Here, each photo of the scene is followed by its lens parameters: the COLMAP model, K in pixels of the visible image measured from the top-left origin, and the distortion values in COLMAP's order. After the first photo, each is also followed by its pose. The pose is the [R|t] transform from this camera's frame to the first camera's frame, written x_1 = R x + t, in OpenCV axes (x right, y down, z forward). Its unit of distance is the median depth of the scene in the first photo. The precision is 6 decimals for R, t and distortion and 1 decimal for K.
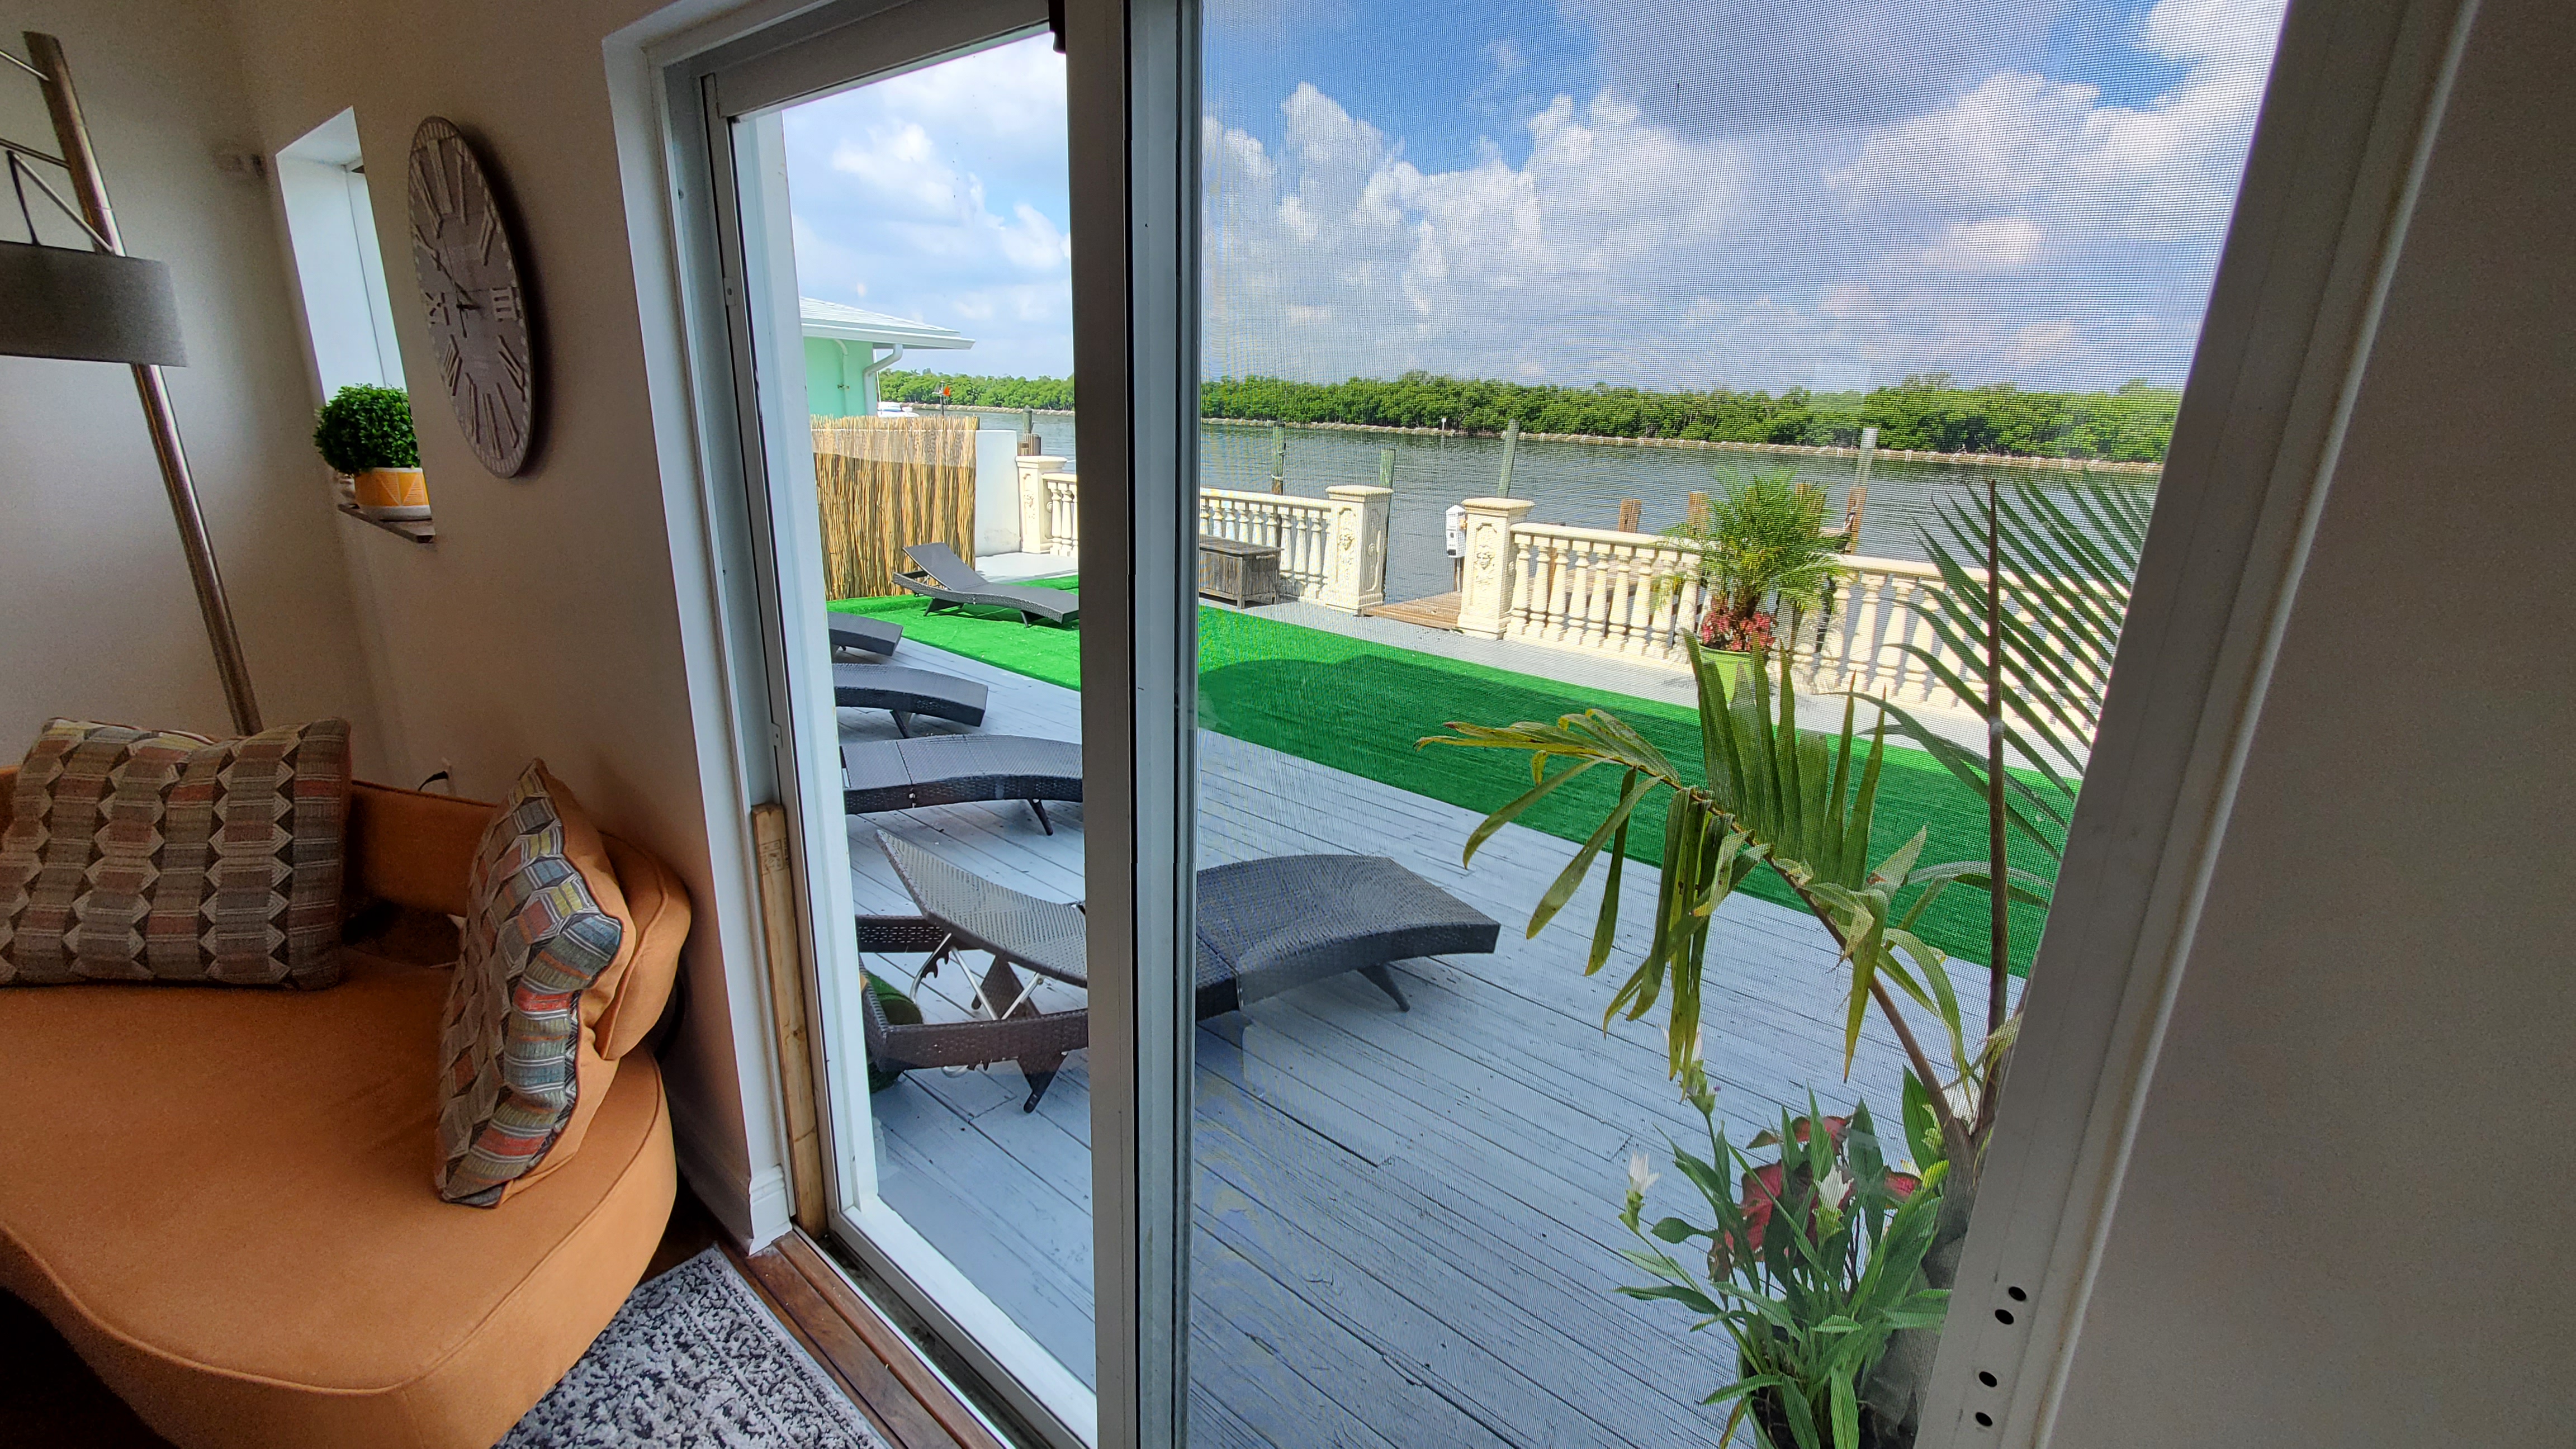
lens RADIAL K [[1044.0, 0, 1312.2], [0, 1044.0, 718.2], [0, 0, 1]] dist [0.011630, -0.005524]
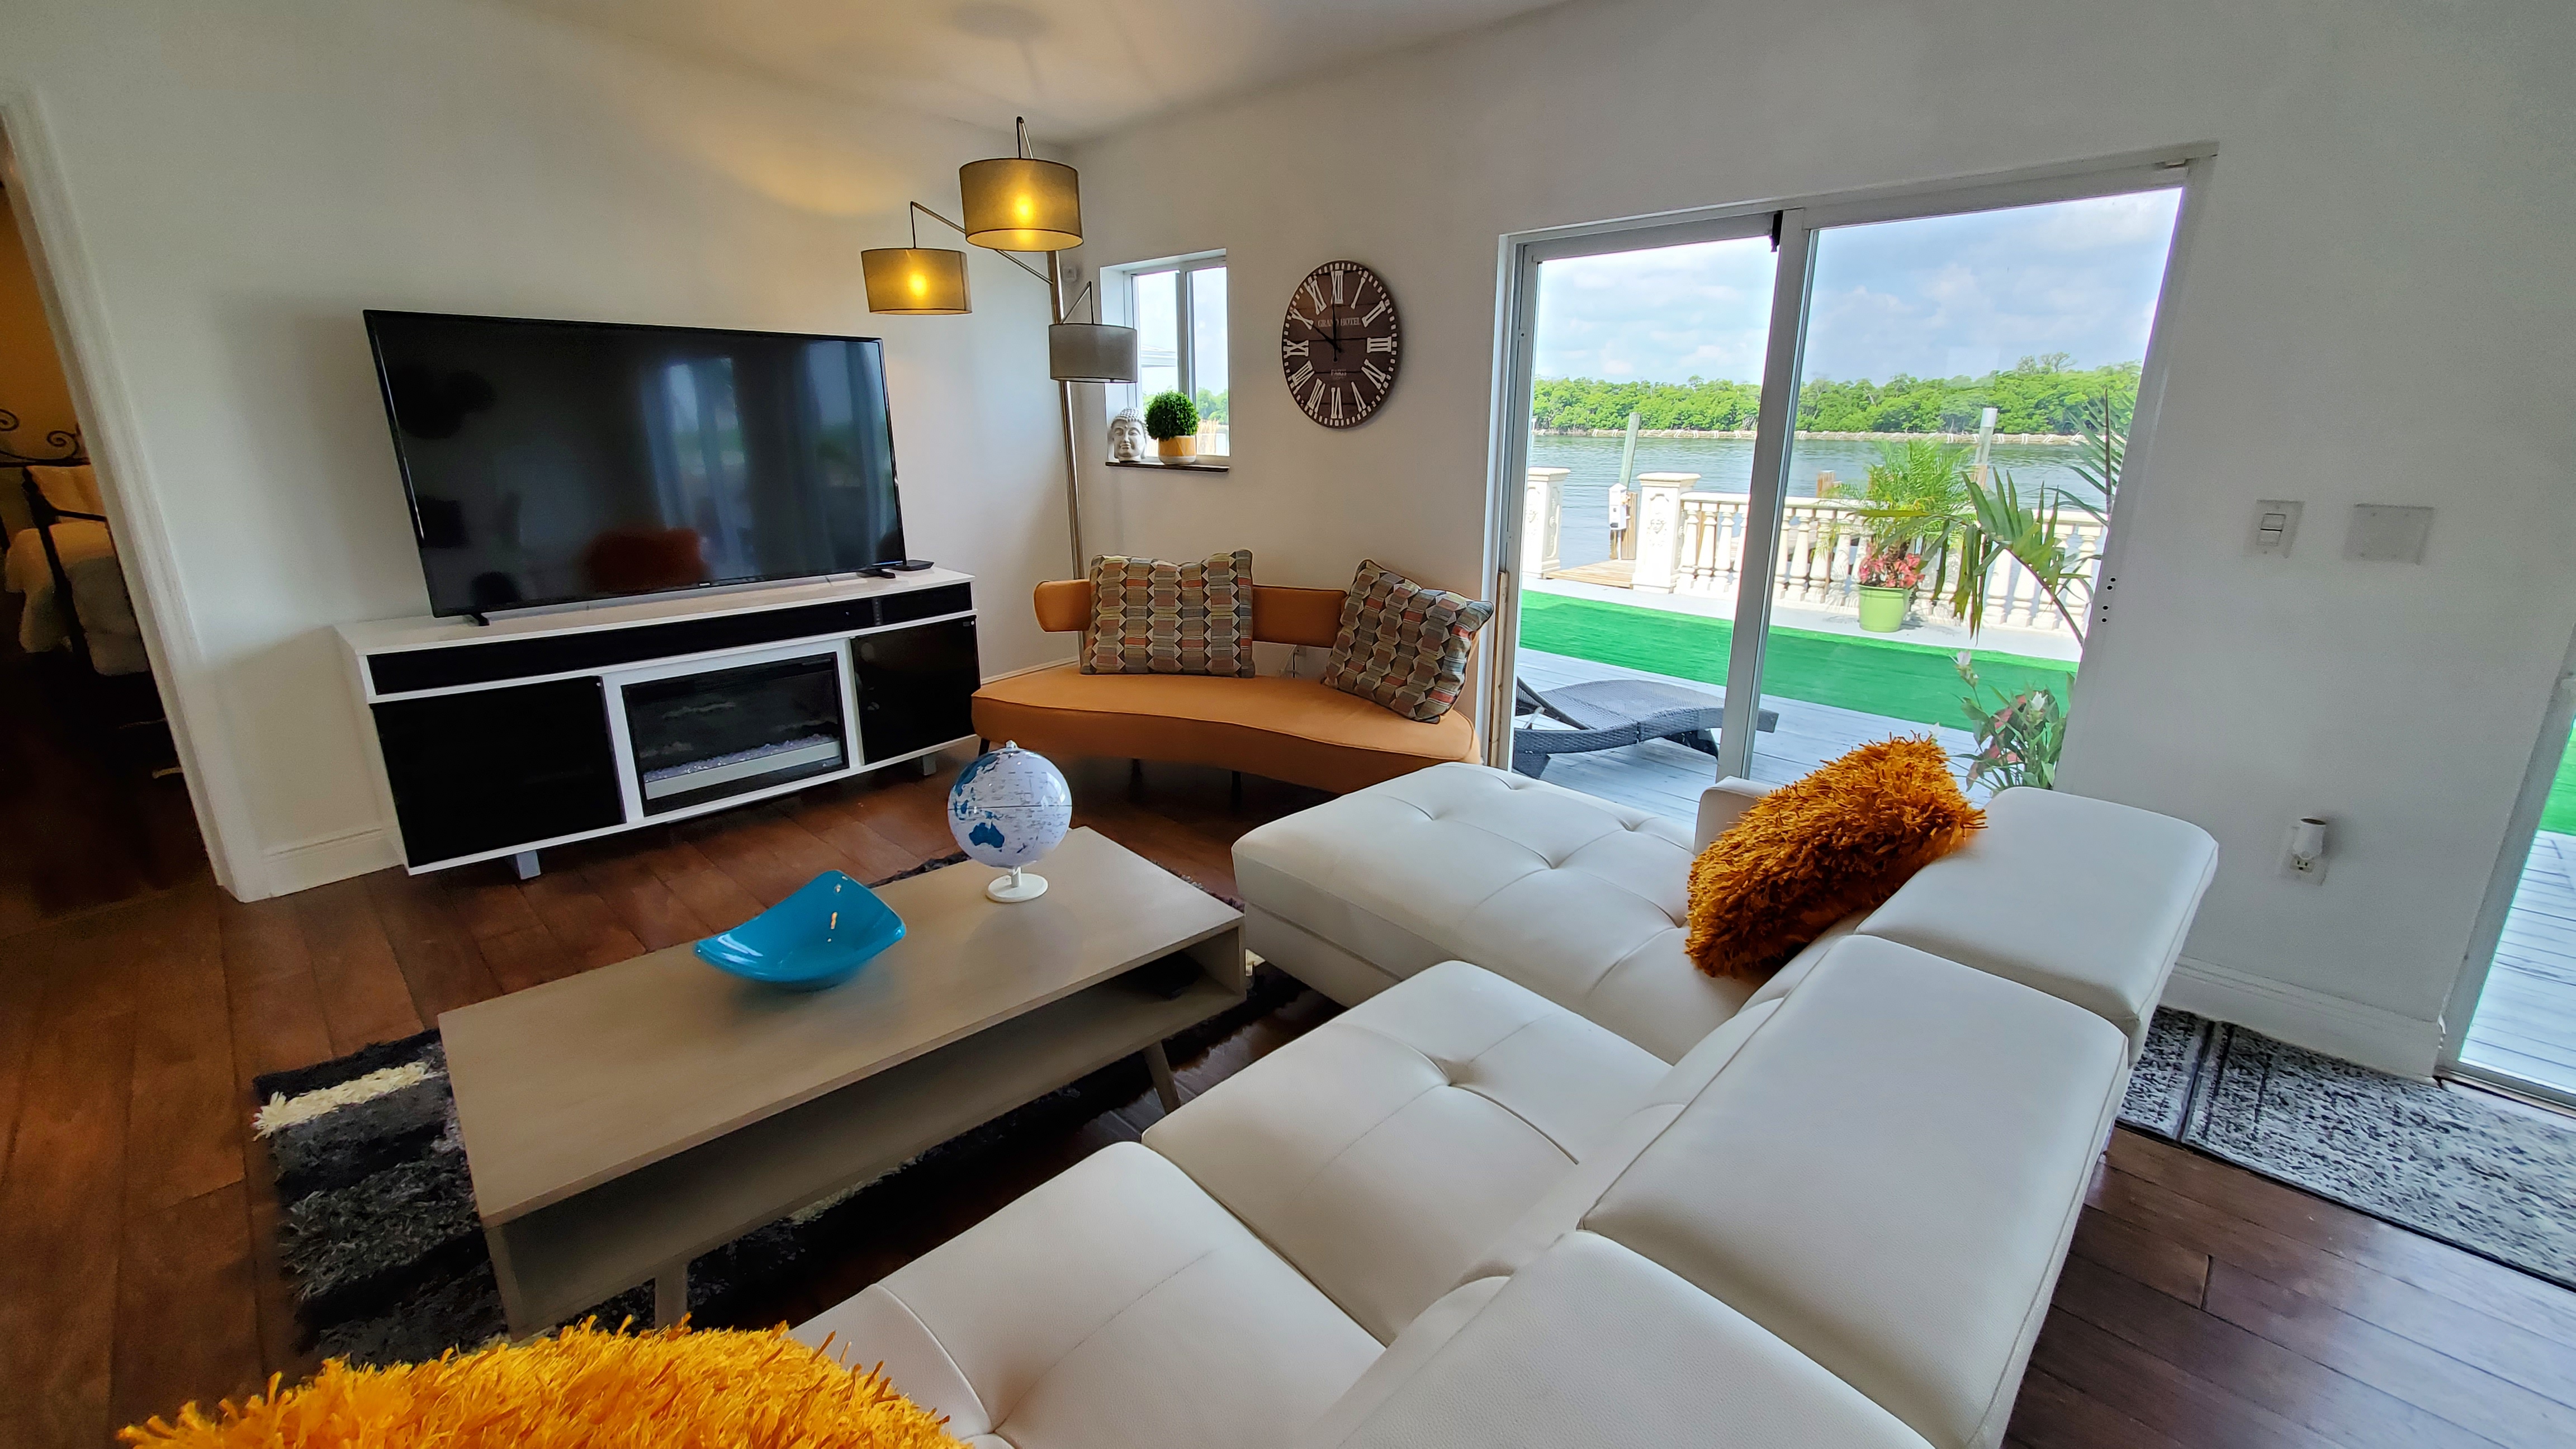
lens RADIAL K [[1037.3, 0, 1305.8], [0, 1037.3, 708.4], [0, 0, 1]] dist [0.001981, -0.000189]
pose [[0.995812, -0.010050, -0.090869, -0.126012], [0.008889, 0.999874, -0.013165, 0.067264], [0.090990, 0.012302, 0.995776, -0.199249]]
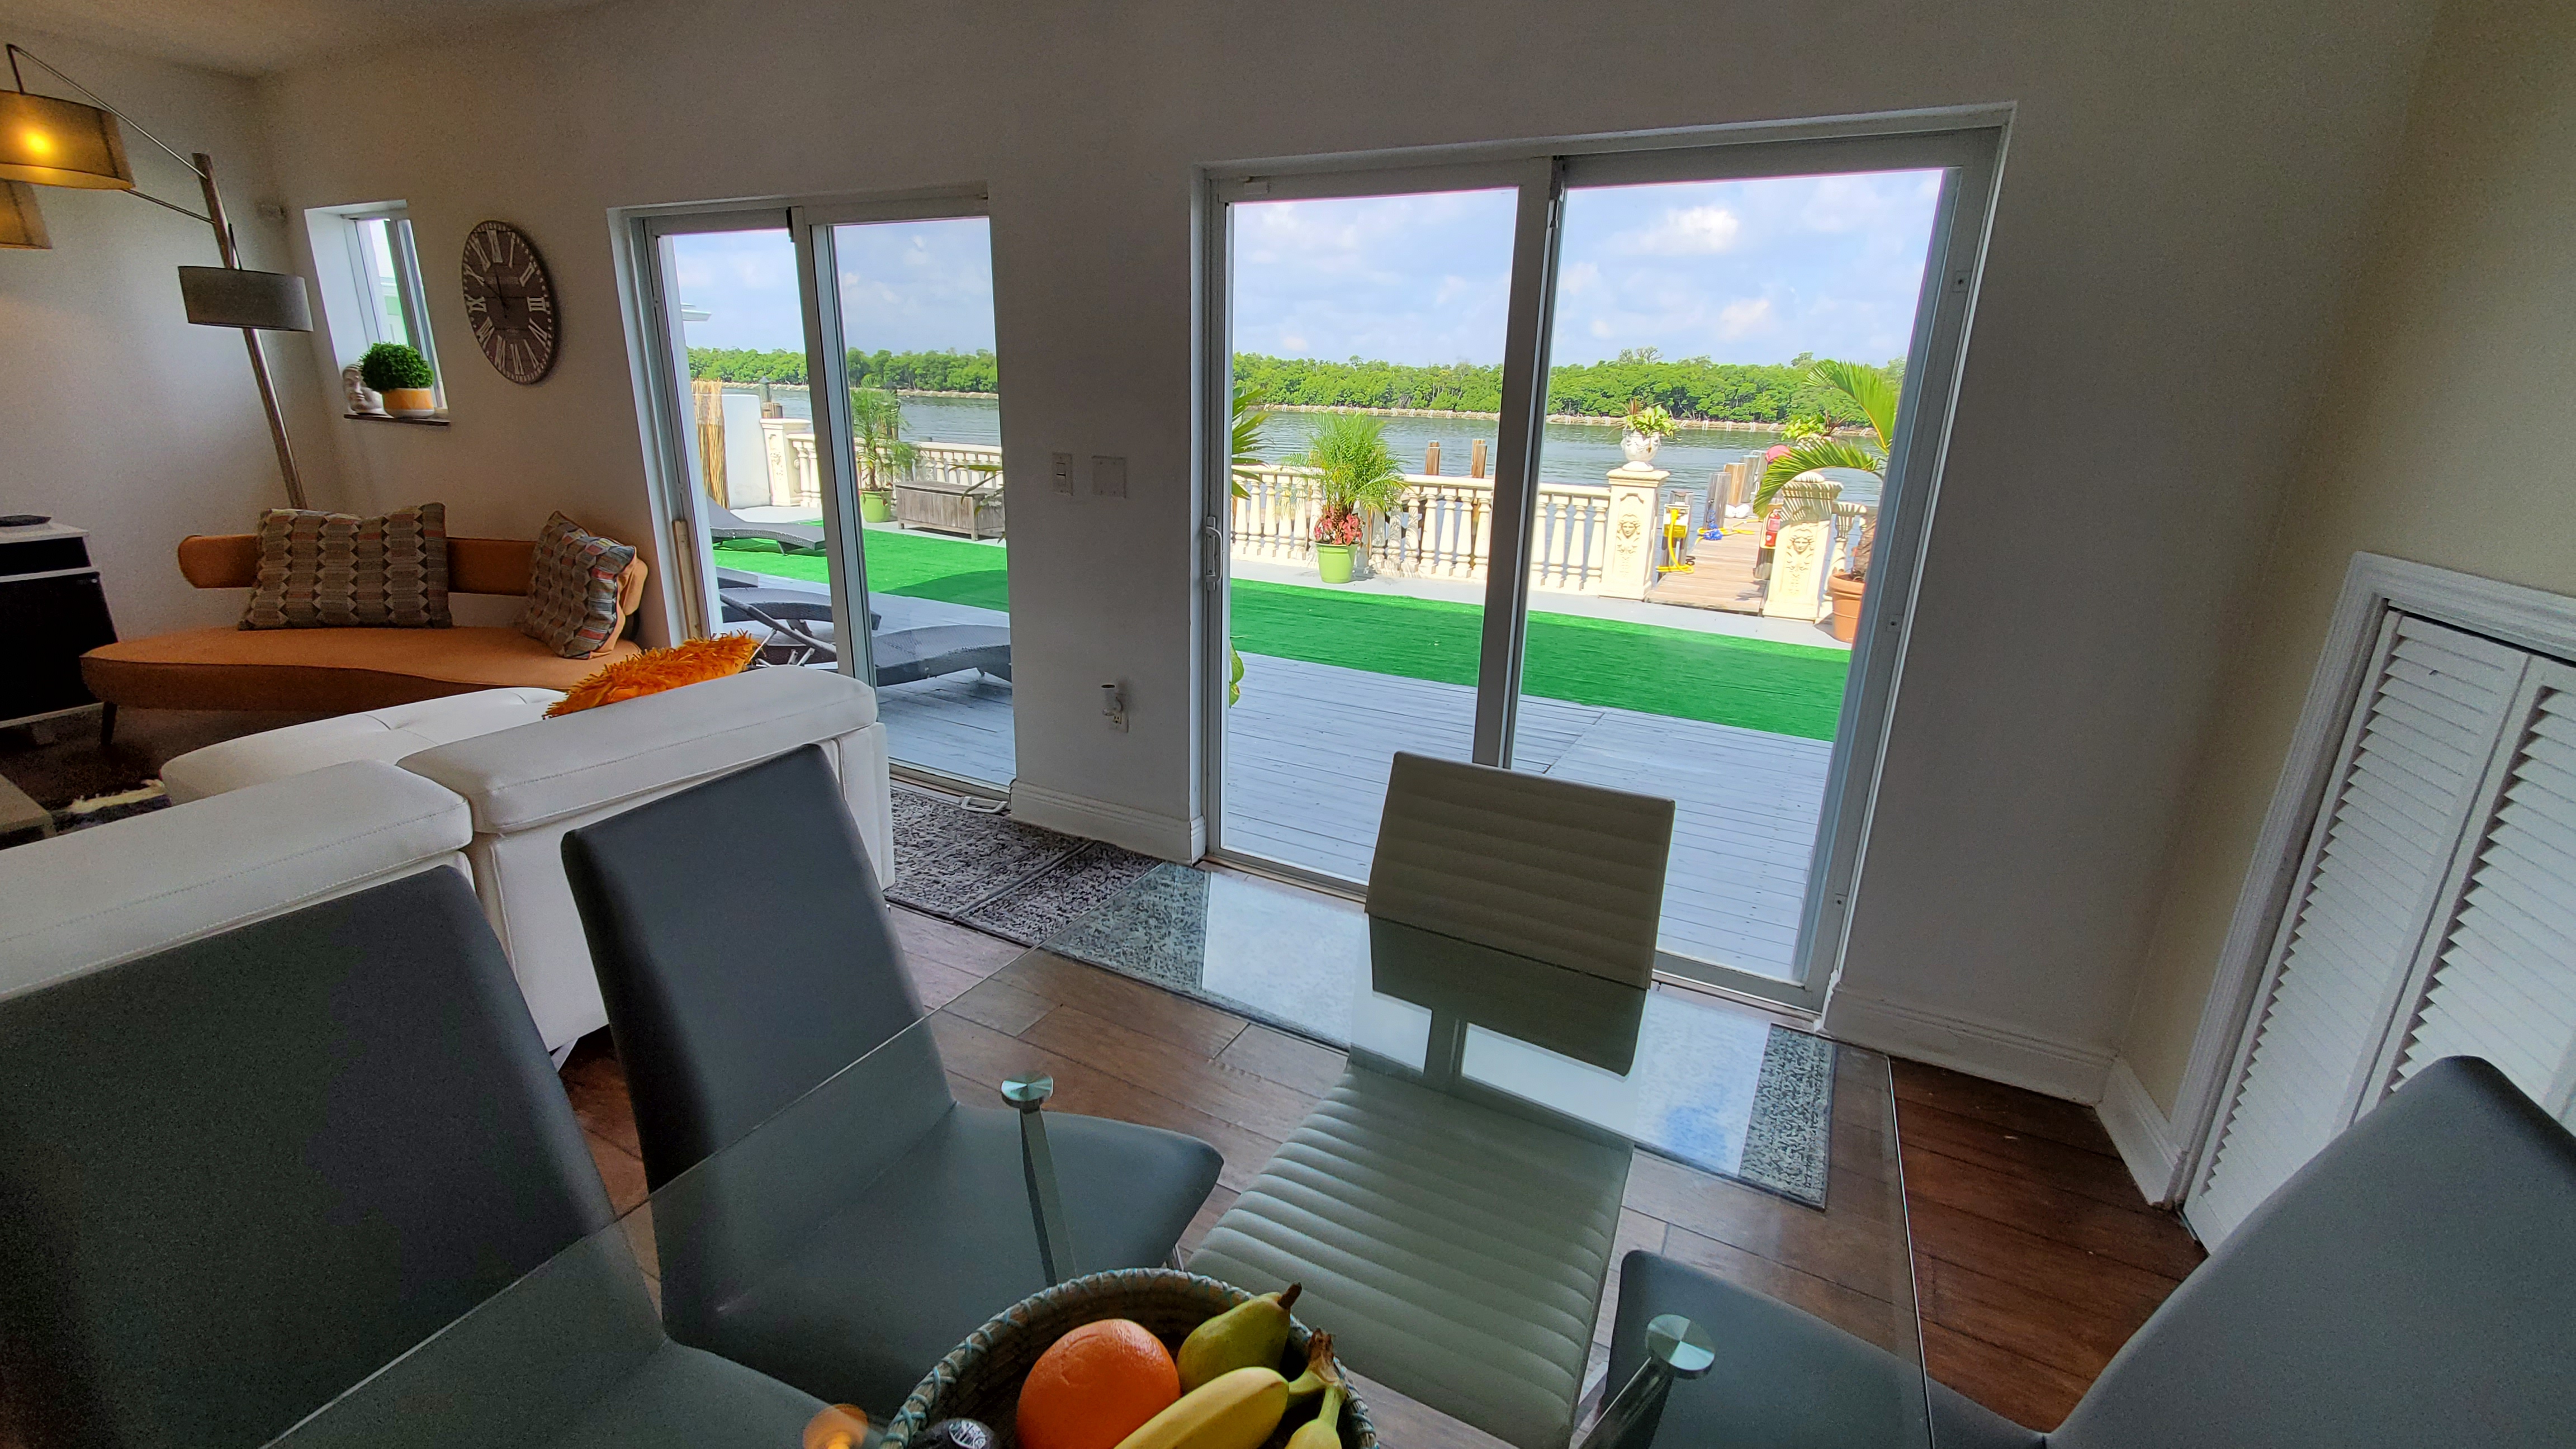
lens RADIAL K [[1037.3, 0, 1305.8], [0, 1037.3, 708.4], [0, 0, 1]] dist [0.001981, -0.000189]
pose [[0.978425, -0.066924, 0.195461, 0.064472], [0.063673, 0.997709, 0.022876, 0.093645], [-0.196544, -0.009937, 0.980445, -0.270379]]
